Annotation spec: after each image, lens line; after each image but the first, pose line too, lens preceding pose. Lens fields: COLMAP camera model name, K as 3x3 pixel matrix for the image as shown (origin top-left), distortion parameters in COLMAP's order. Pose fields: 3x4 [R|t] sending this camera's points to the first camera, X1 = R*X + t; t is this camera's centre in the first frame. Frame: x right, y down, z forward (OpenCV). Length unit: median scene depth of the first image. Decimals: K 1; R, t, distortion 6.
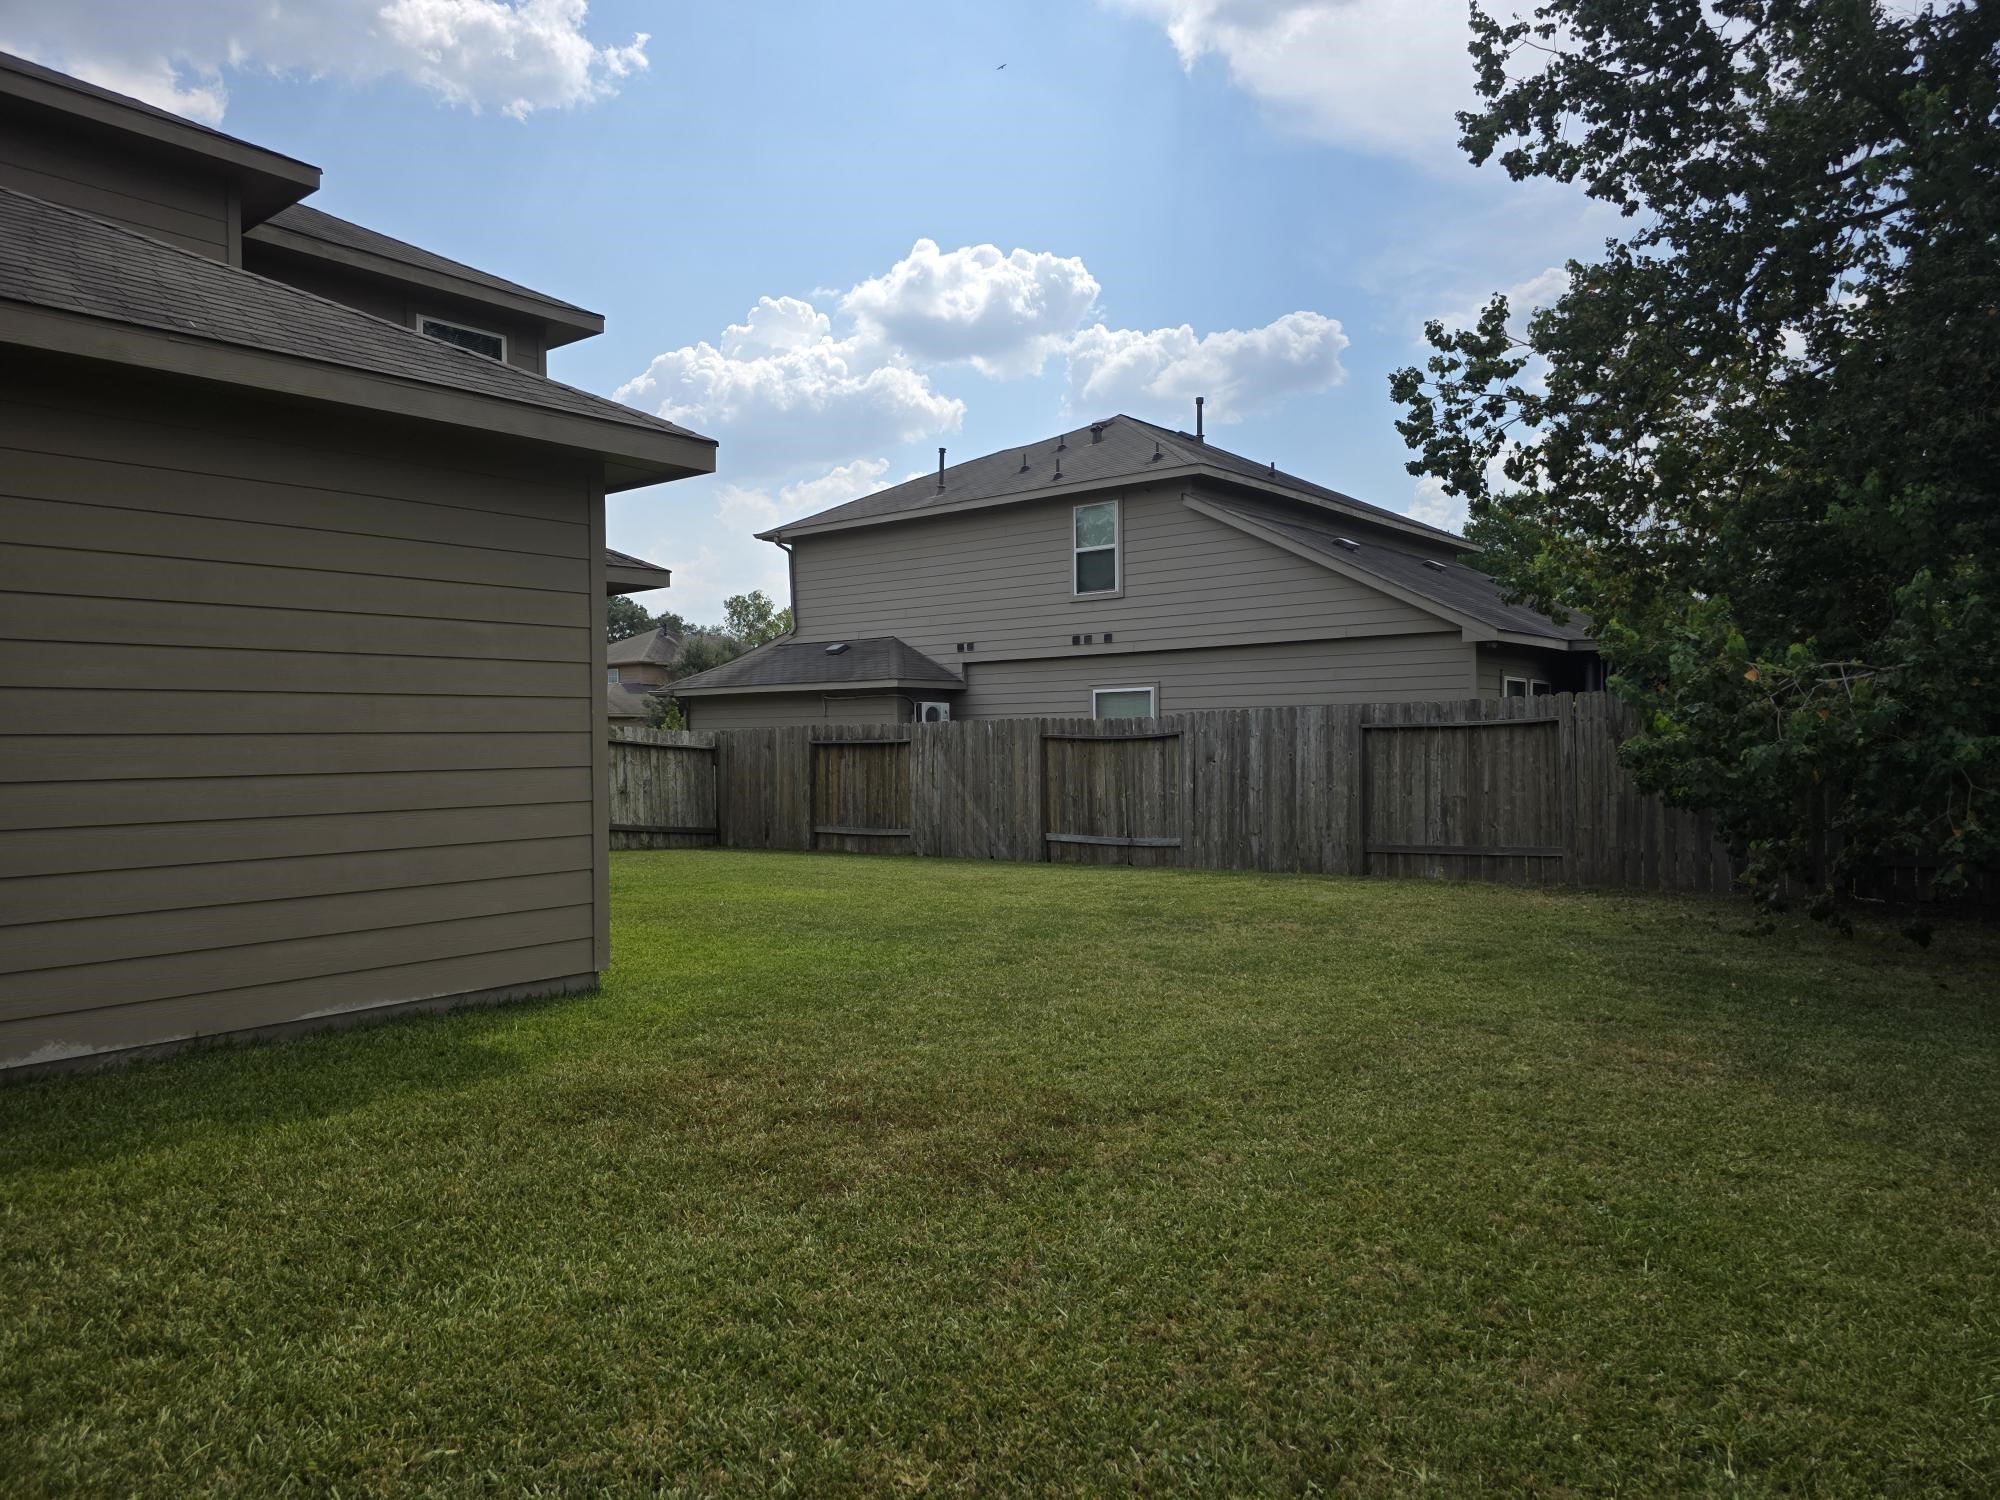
lens RADIAL K [[1370.1, 0, 1000.0], [0, 1370.1, 750.0], [0, 0, 1]] dist [0.056747, -0.058717]
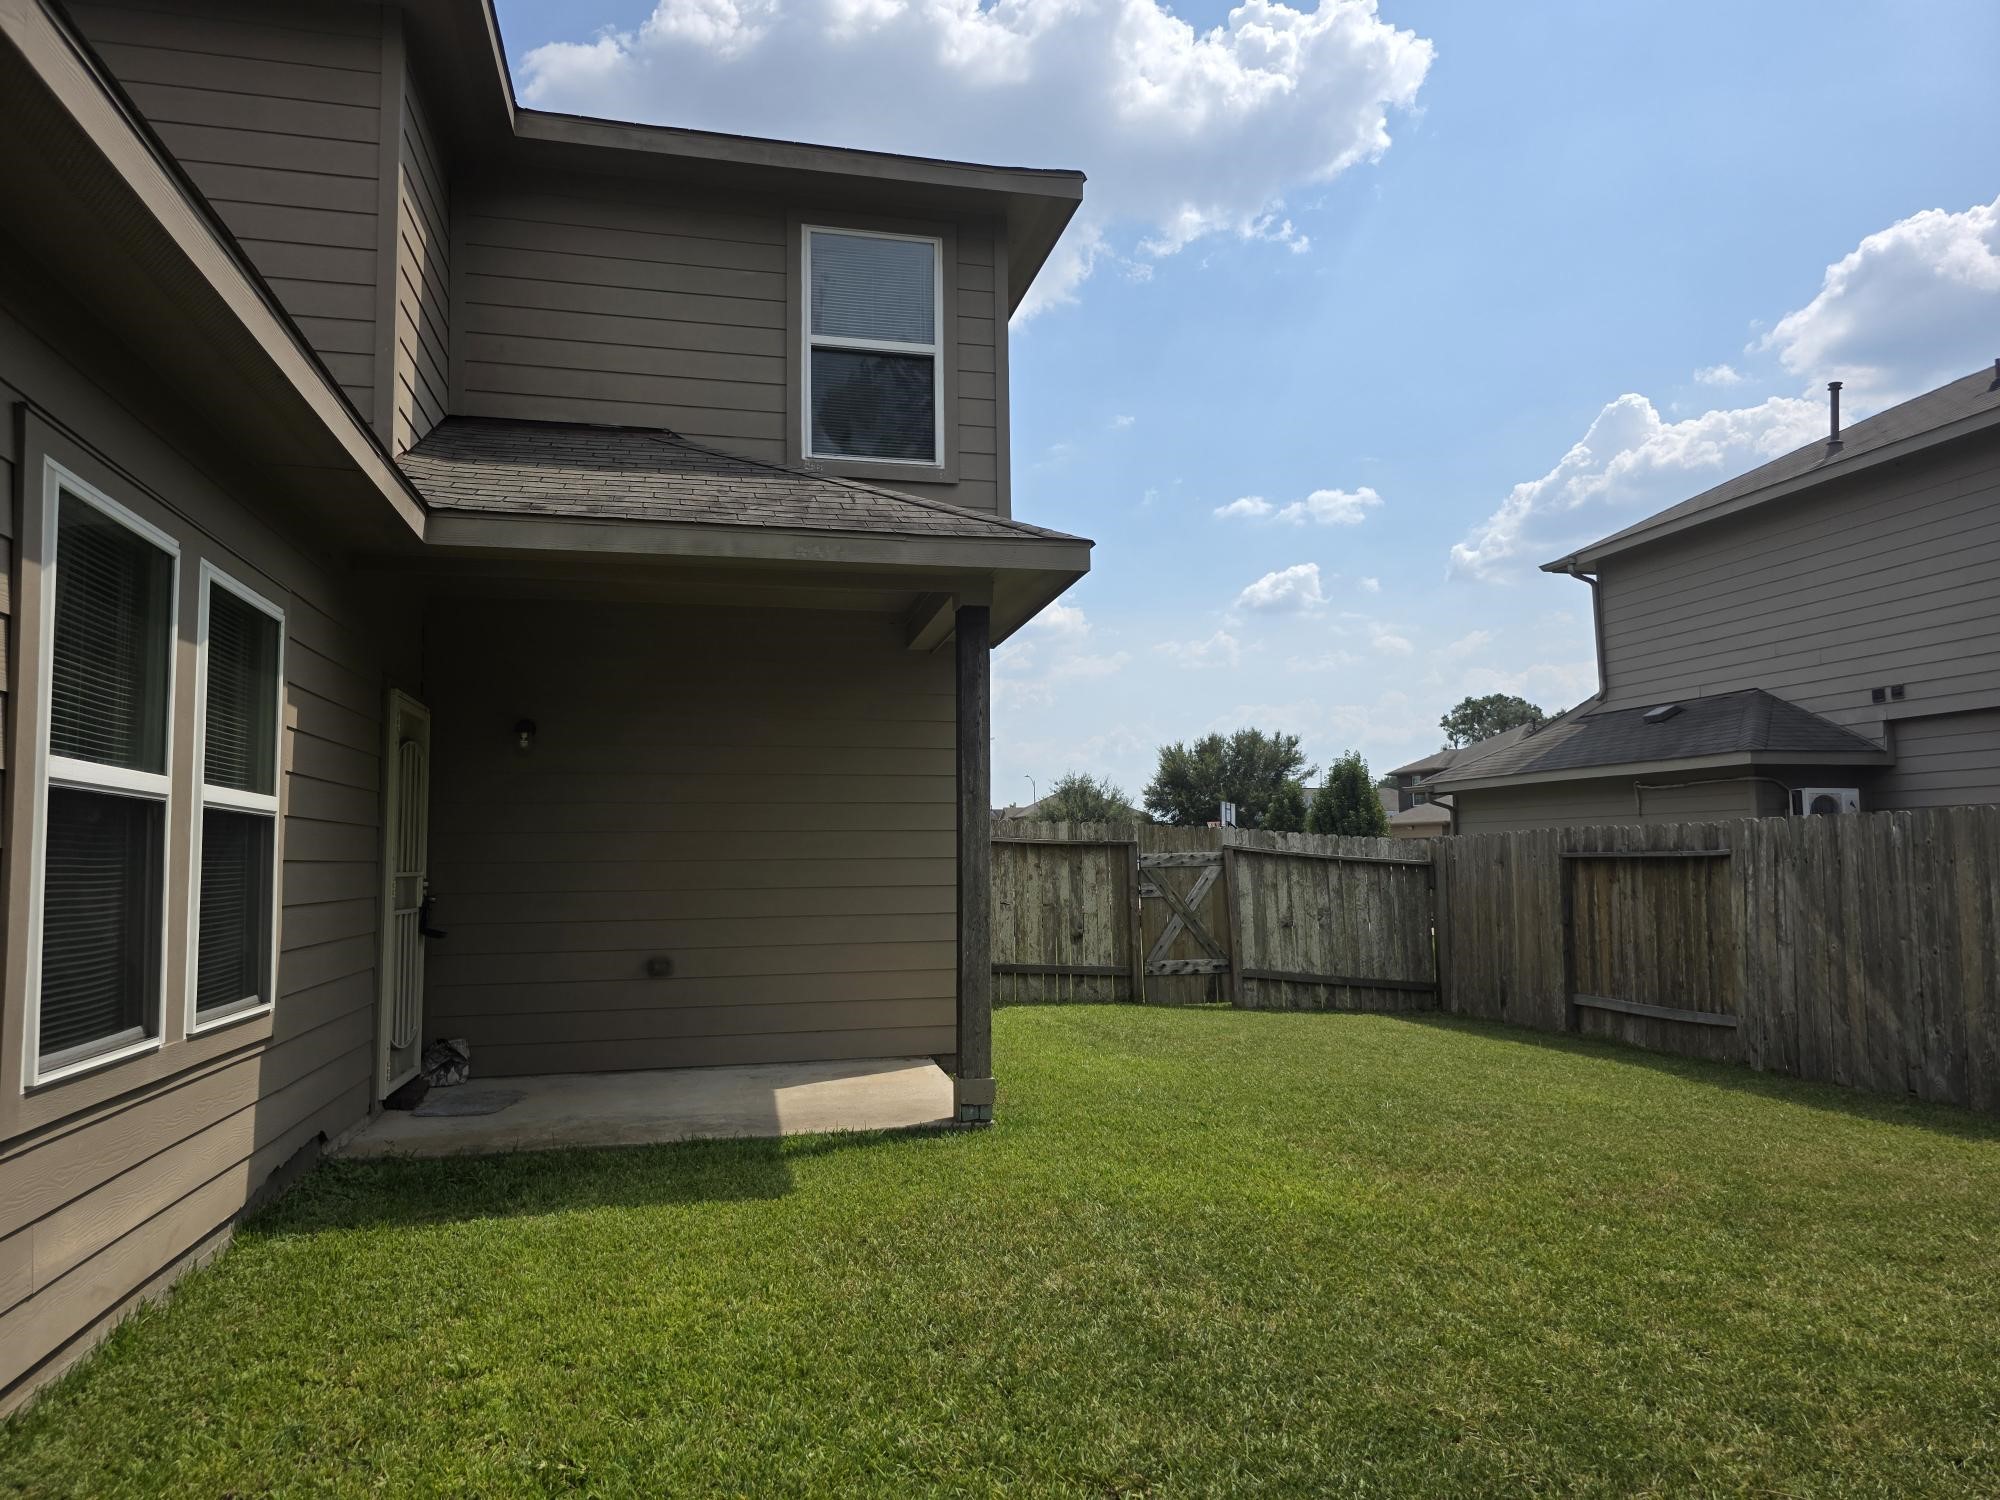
lens RADIAL K [[1301.7, 0, 1000.0], [0, 1301.7, 750.0], [0, 0, 1]] dist [0.023654, -0.039266]
pose [[0.777674, -0.048507, -0.626794, 0.033847], [-0.003987, 0.996618, -0.082073, -0.003512], [0.628655, 0.066325, 0.774851, 0.378696]]
